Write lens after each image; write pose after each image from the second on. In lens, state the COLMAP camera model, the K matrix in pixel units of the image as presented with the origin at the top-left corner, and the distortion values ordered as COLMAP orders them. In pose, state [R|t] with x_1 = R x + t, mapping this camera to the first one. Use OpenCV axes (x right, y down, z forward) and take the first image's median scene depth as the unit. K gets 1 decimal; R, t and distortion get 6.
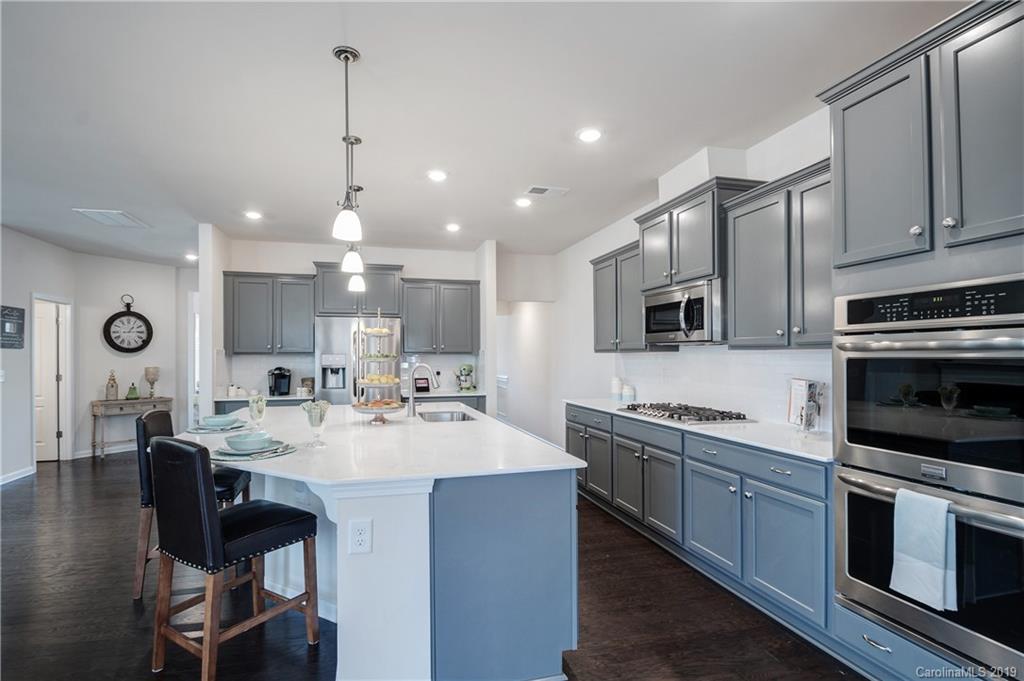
lens RADIAL K [[474.5, 0, 489.3], [0, 474.5, 354.0], [0, 0, 1]] dist [-0.007807, -0.005449]
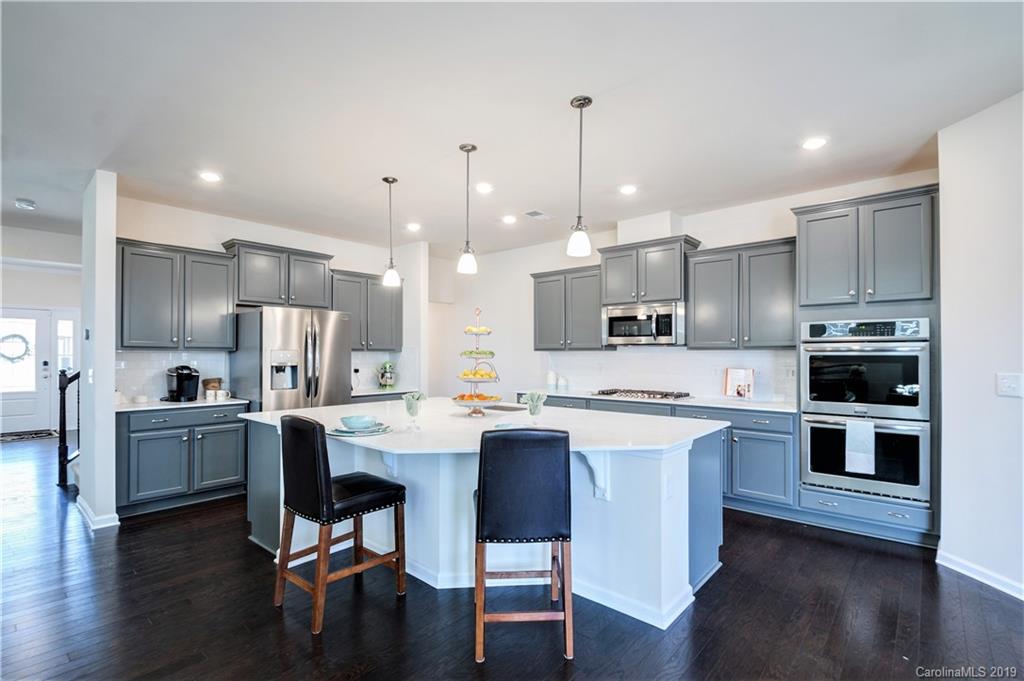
lens RADIAL K [[474.5, 0, 503.5], [0, 474.5, 350.8], [0, 0, 1]] dist [-0.007807, -0.005449]
pose [[0.827109, 0.009454, 0.561963, -0.773943], [-0.007443, 0.999955, -0.005867, 0.006222], [-0.561993, 0.000670, 0.827142, 0.079328]]
